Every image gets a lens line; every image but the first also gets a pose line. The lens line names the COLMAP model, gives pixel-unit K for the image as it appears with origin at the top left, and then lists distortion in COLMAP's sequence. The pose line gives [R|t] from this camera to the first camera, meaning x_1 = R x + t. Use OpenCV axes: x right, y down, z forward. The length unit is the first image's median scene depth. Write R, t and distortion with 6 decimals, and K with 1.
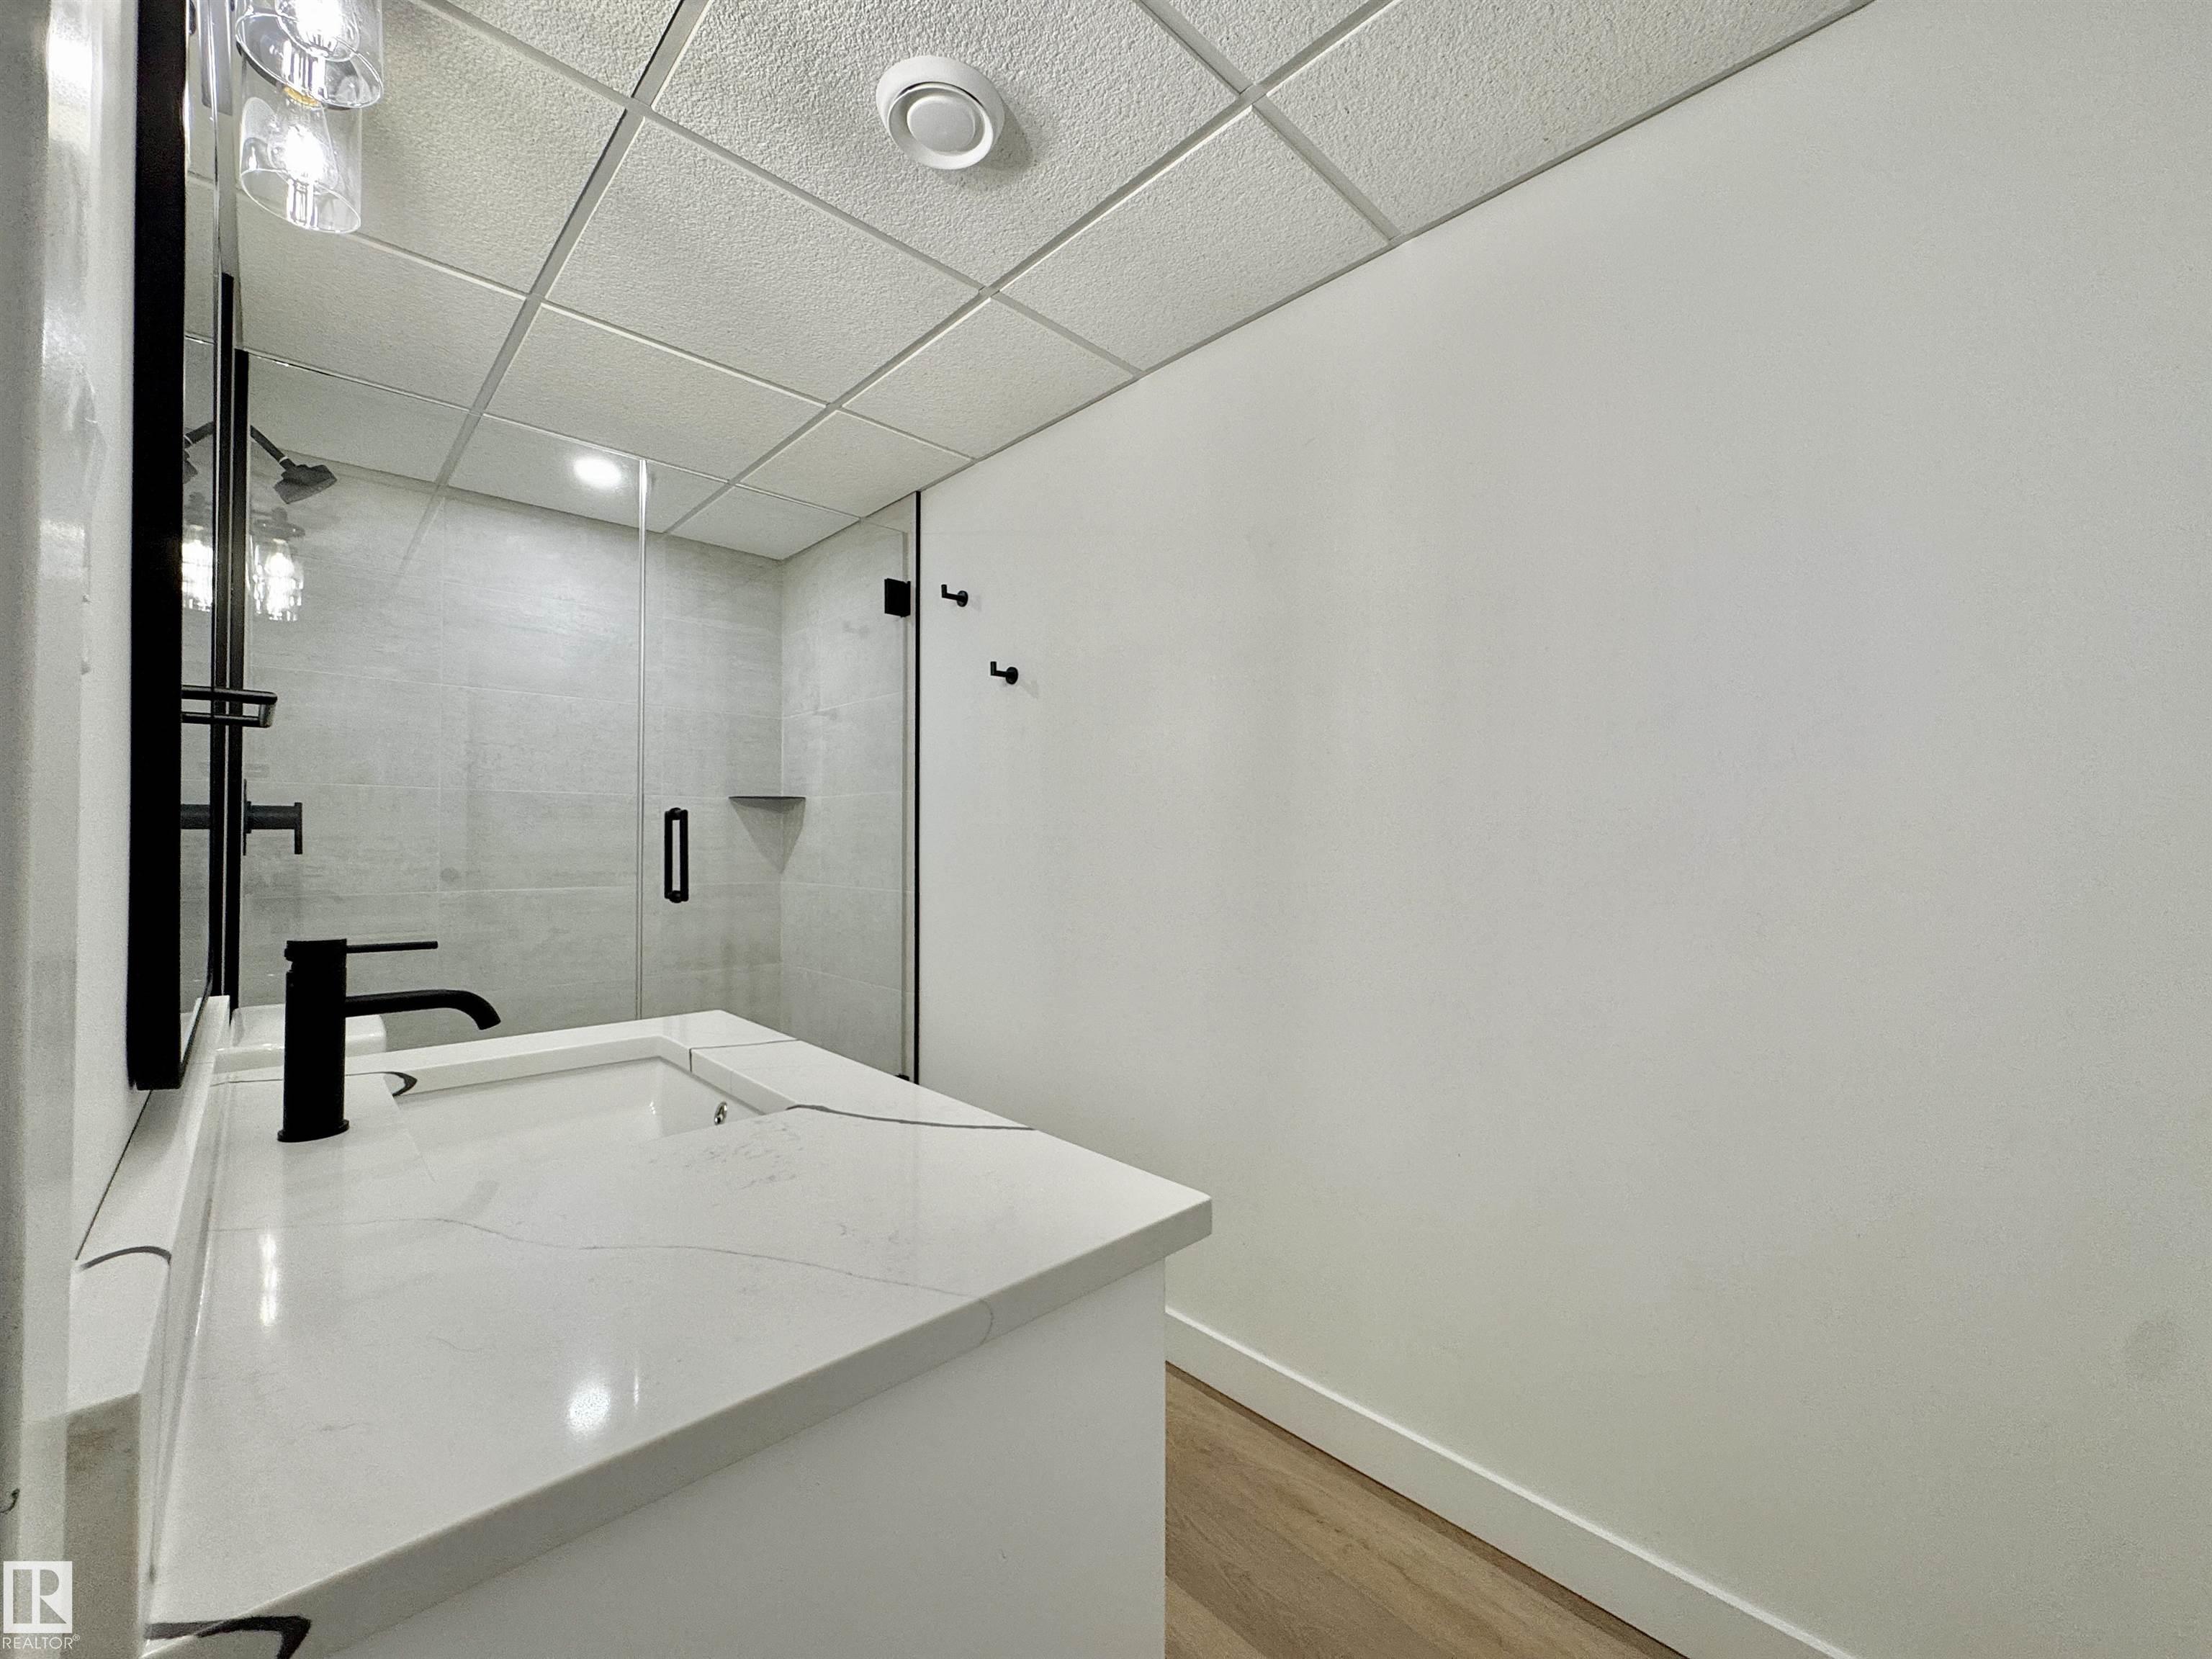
lens RADIAL K [[881.1, 0, 1105.4], [0, 881.1, 833.1], [0, 0, 1]] dist [-0.008067, 0.001253]
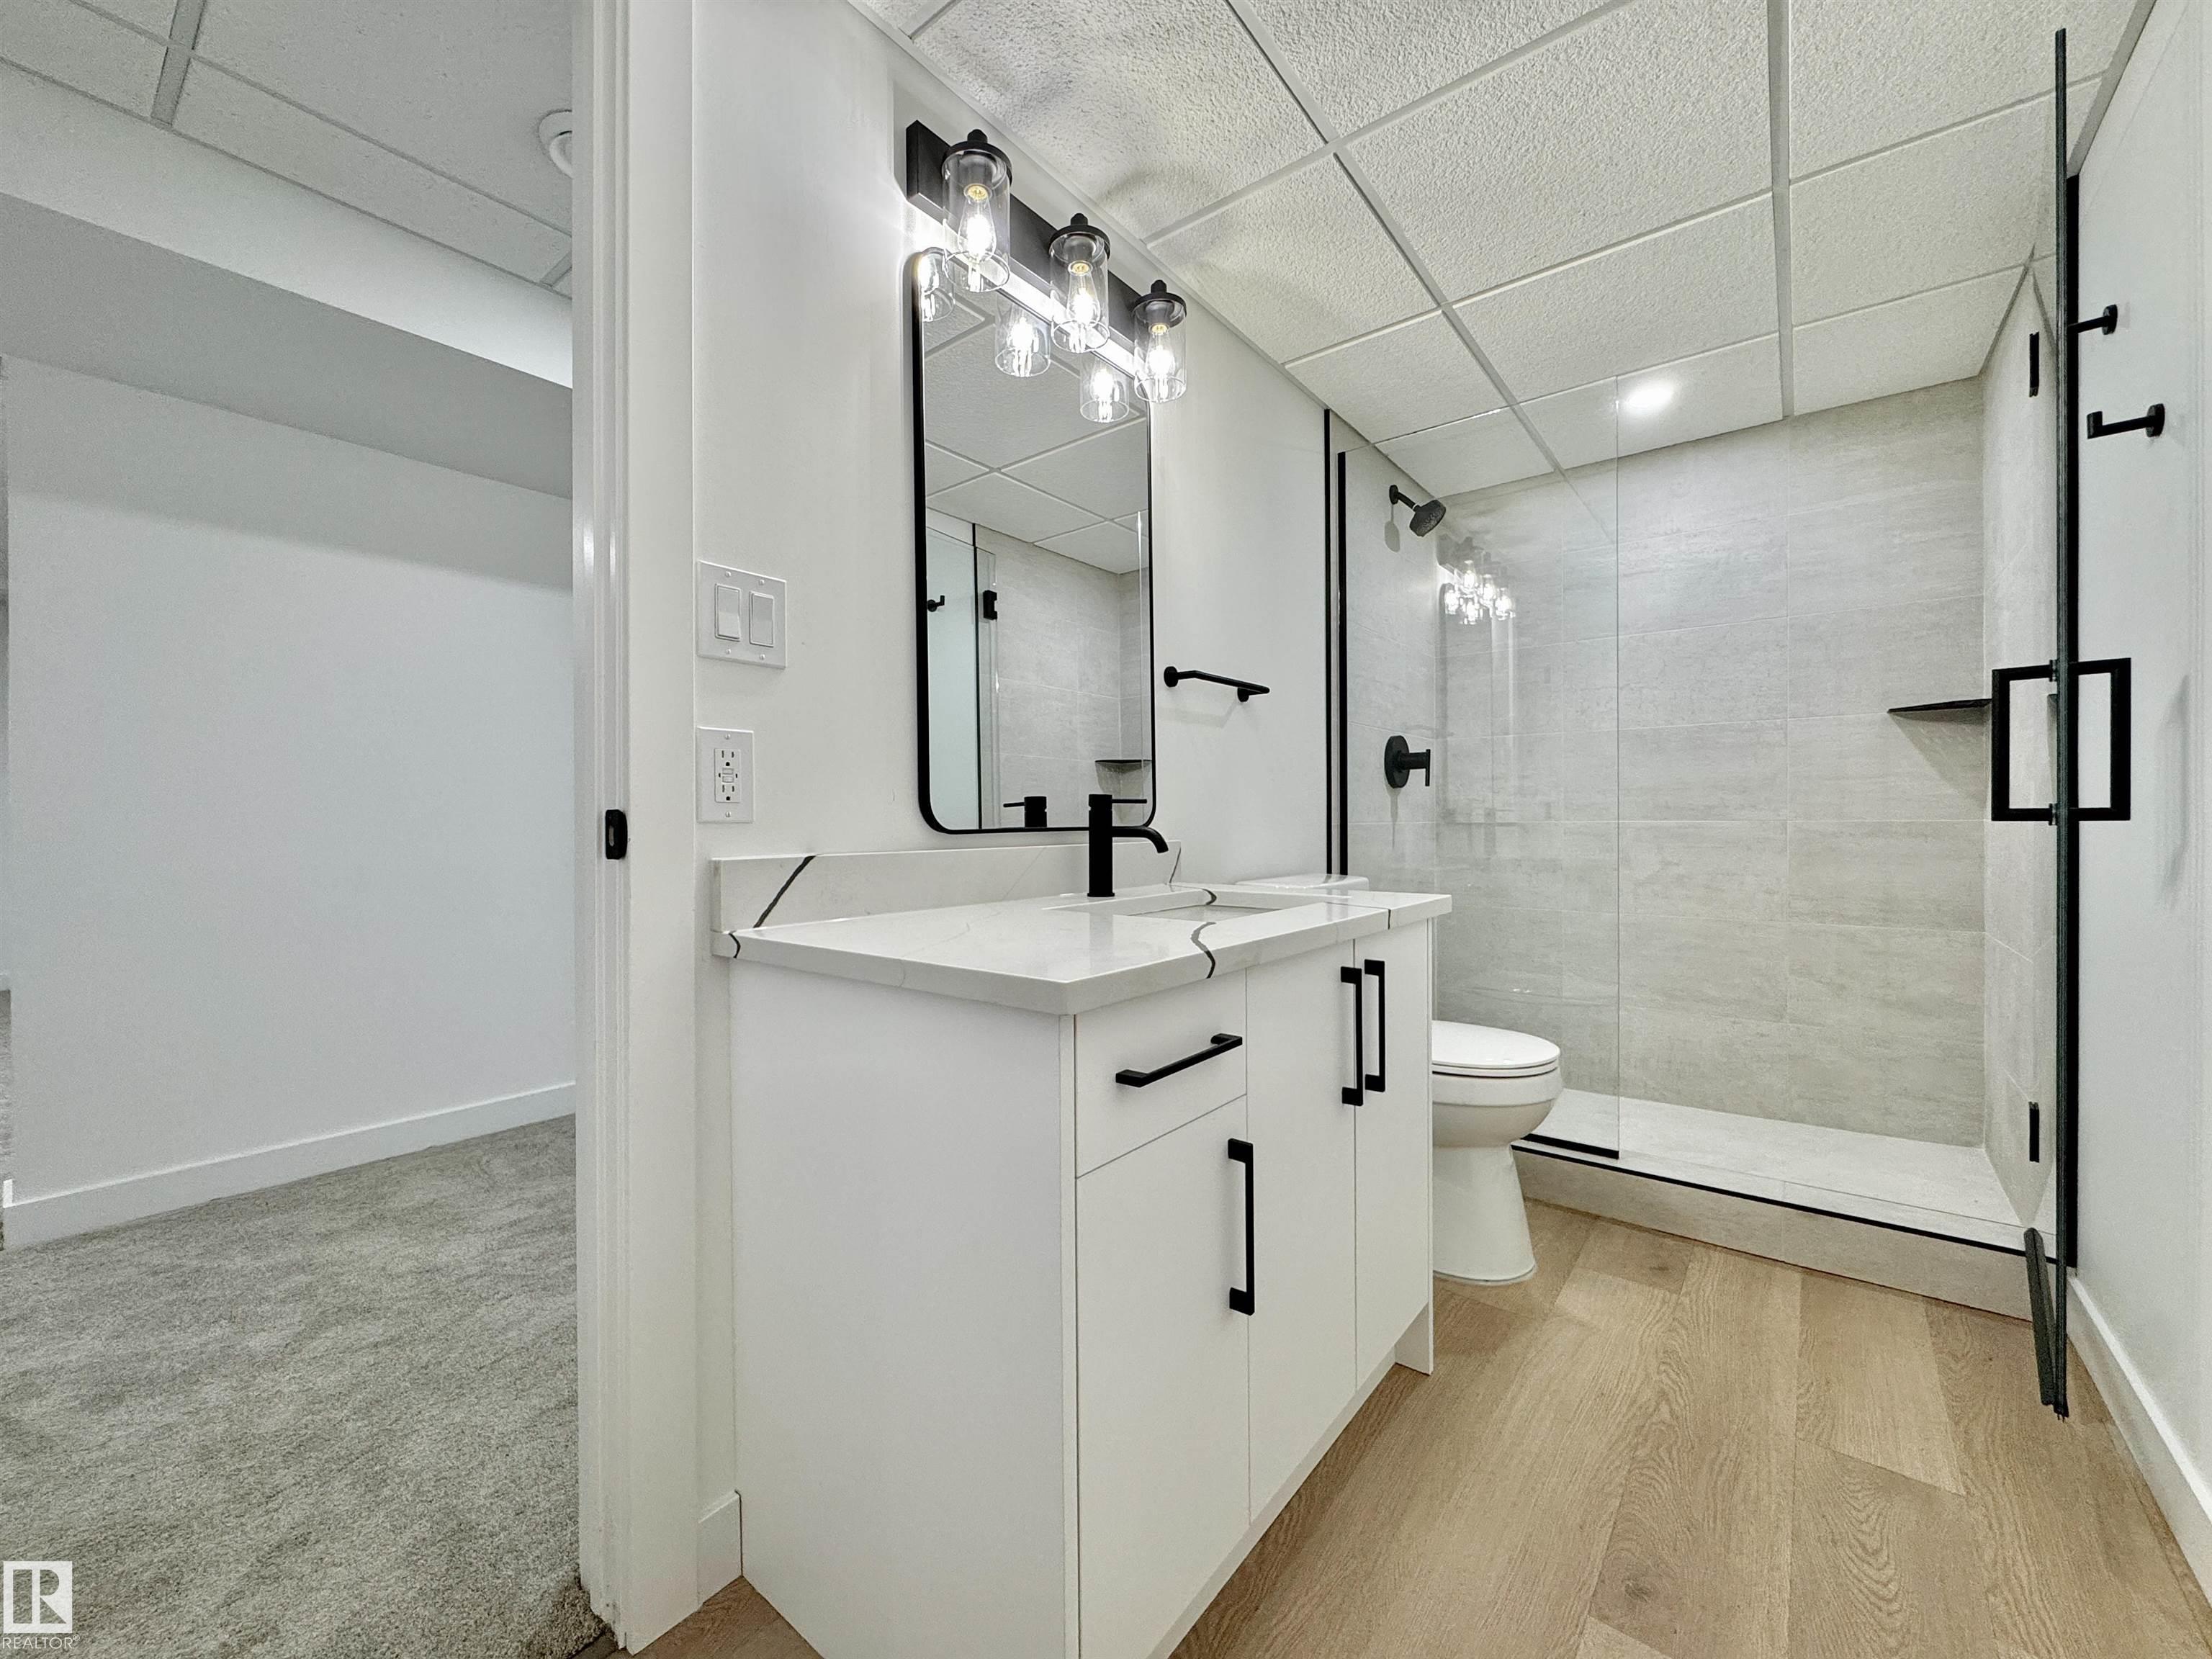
lens RADIAL K [[881.1, 0, 1107.0], [0, 881.1, 827.7], [0, 0, 1]] dist [-0.008067, 0.001253]
pose [[0.141891, 0.004002, -0.989874, 0.426480], [0.017466, 0.999826, 0.006546, 0.078408], [0.989728, -0.018218, 0.141796, 0.321994]]
